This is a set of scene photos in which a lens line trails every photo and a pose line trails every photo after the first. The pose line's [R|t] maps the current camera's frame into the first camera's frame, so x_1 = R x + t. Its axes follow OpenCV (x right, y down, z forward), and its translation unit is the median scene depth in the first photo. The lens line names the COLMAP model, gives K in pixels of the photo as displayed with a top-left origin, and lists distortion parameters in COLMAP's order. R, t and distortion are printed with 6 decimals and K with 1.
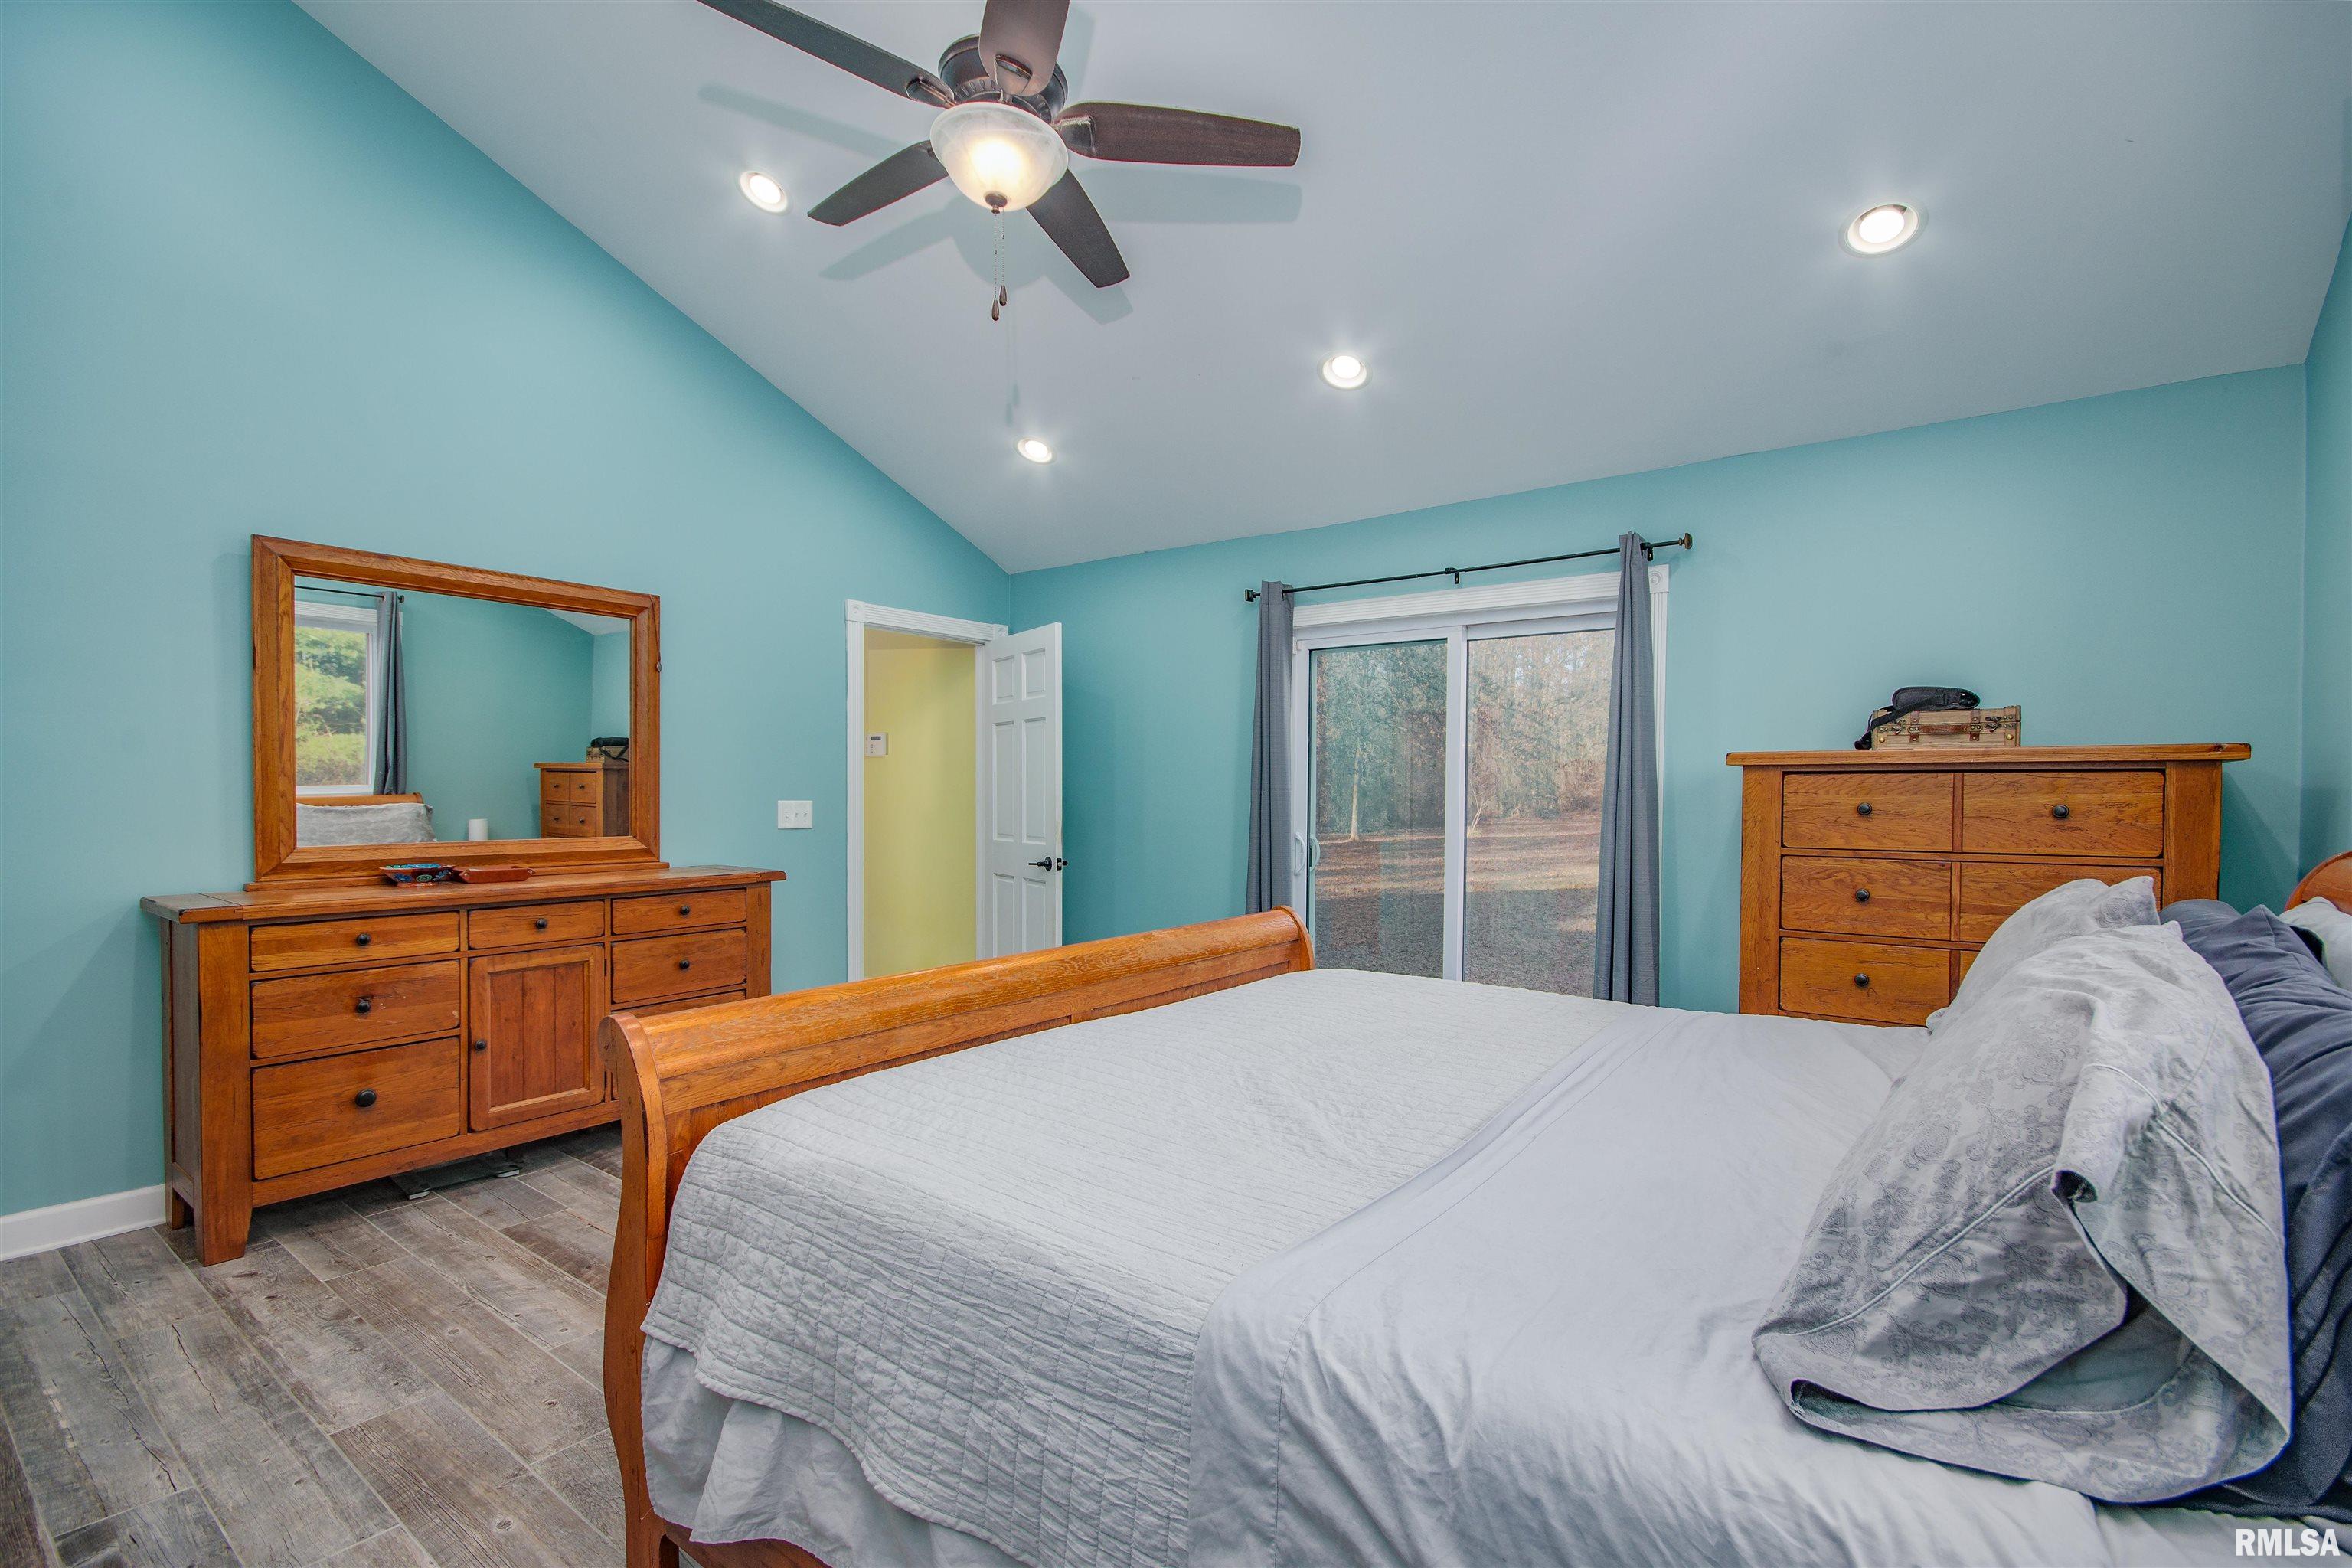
lens RADIAL K [[1038.8, 0, 1176.0], [0, 1038.8, 784.0], [0, 0, 1]] dist [-0.000792, -0.000019]
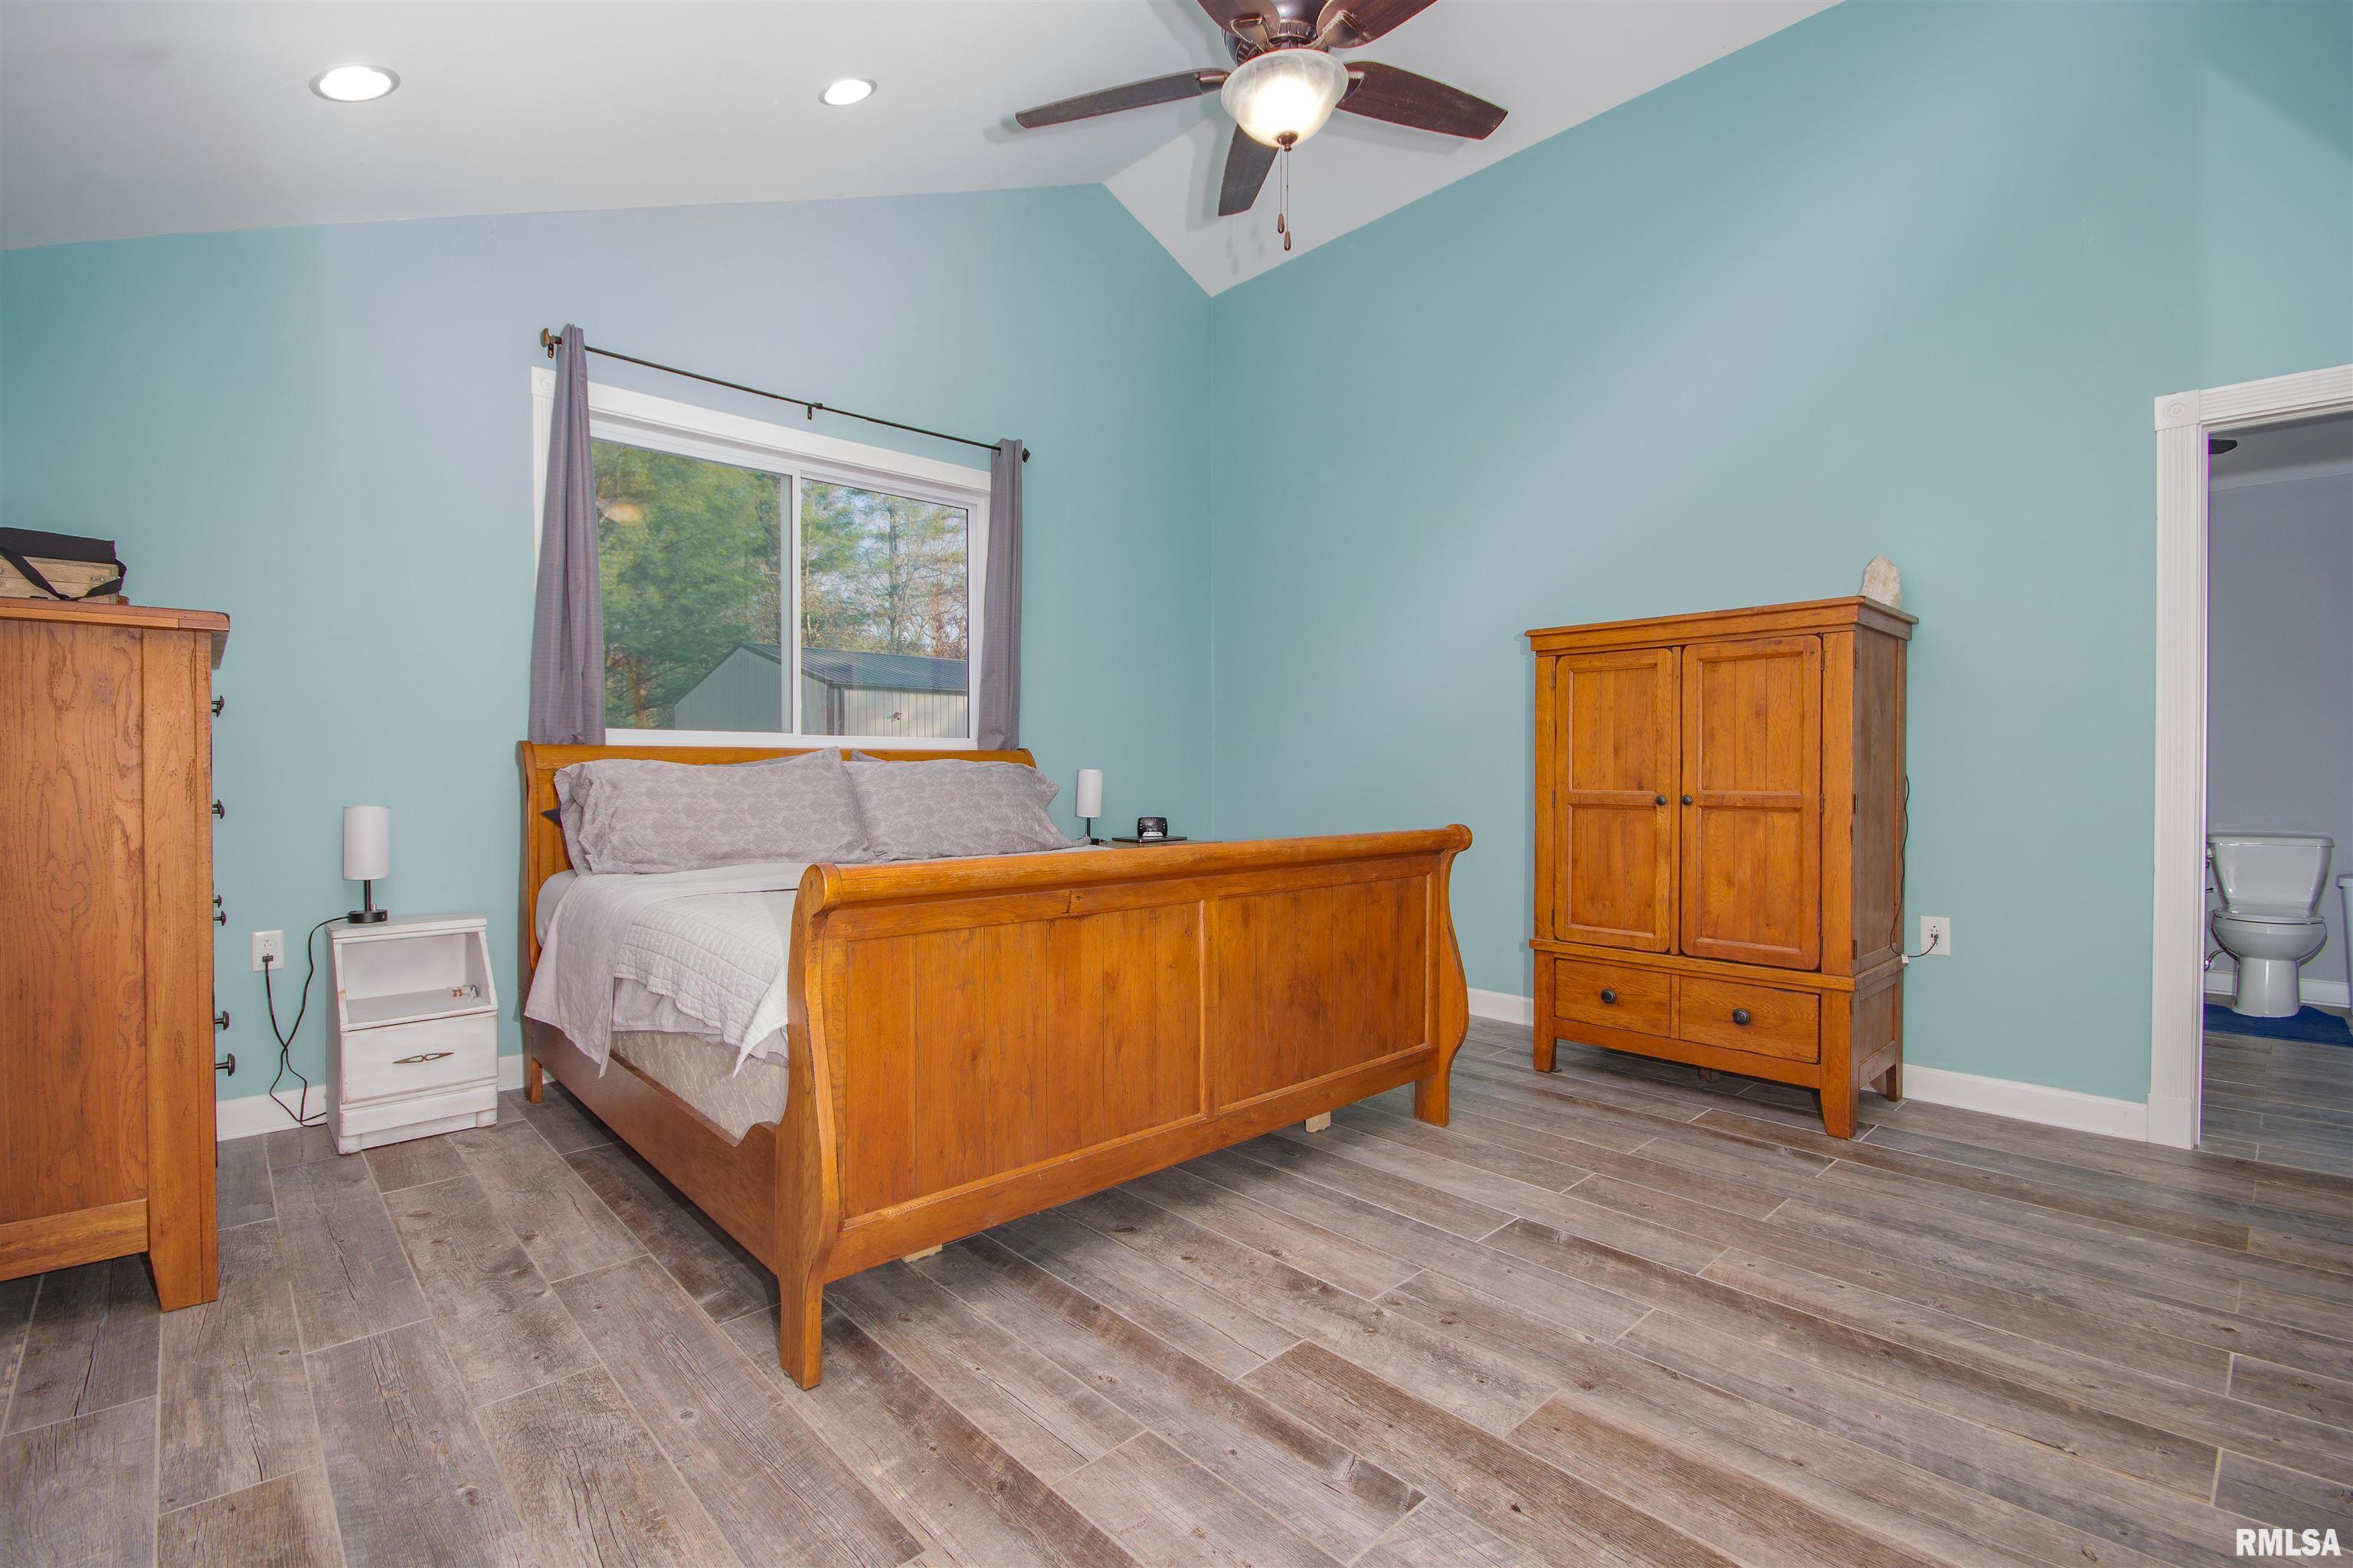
lens RADIAL K [[1039.2, 0, 1176.5], [0, 1039.2, 784.0], [0, 0, 1]] dist [-0.000792, -0.000019]
pose [[-0.984362, -0.005821, 0.176060, -0.222456], [-0.004015, 0.999936, 0.010612, 0.080601], [-0.176110, 0.009739, -0.984322, 1.779795]]
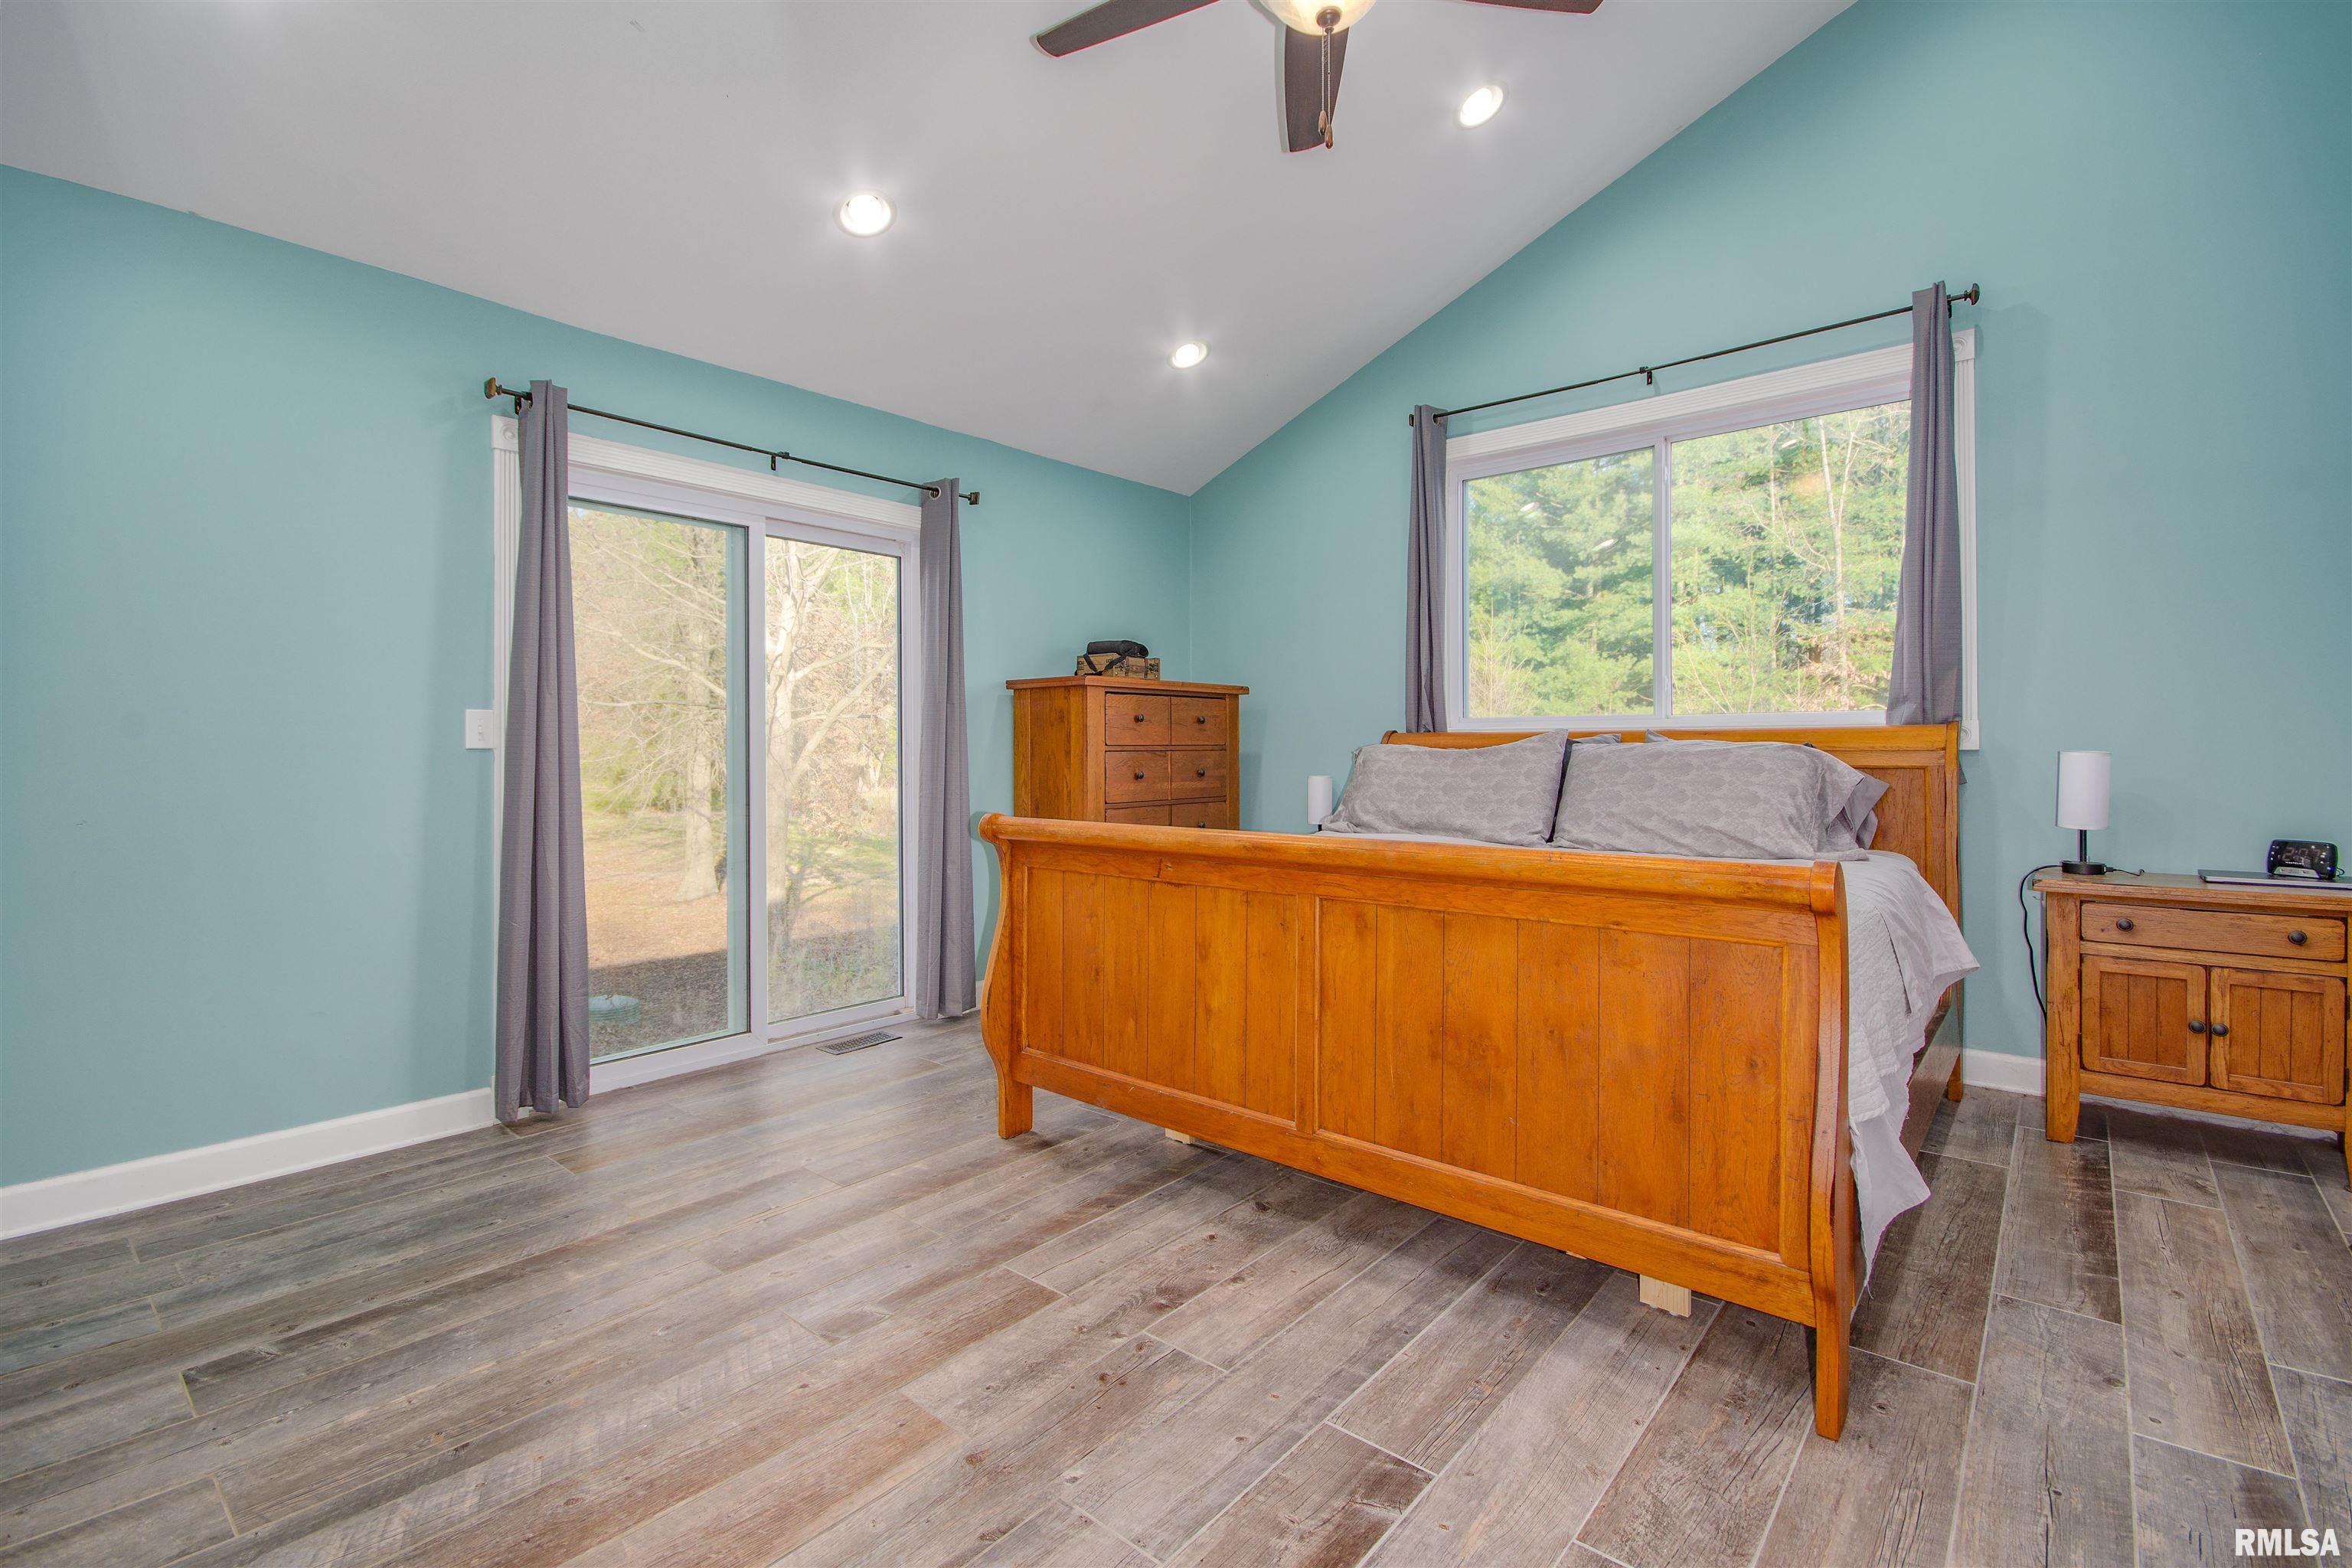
lens RADIAL K [[1068.4, 0, 1172.3], [0, 1068.4, 748.0], [0, 0, 1]] dist [0.000289, 0.000151]
pose [[0.068240, -0.003310, 0.997663, -0.970438], [0.003087, 0.999990, 0.003107, 0.068382], [-0.997664, 0.002868, 0.068250, 0.916079]]
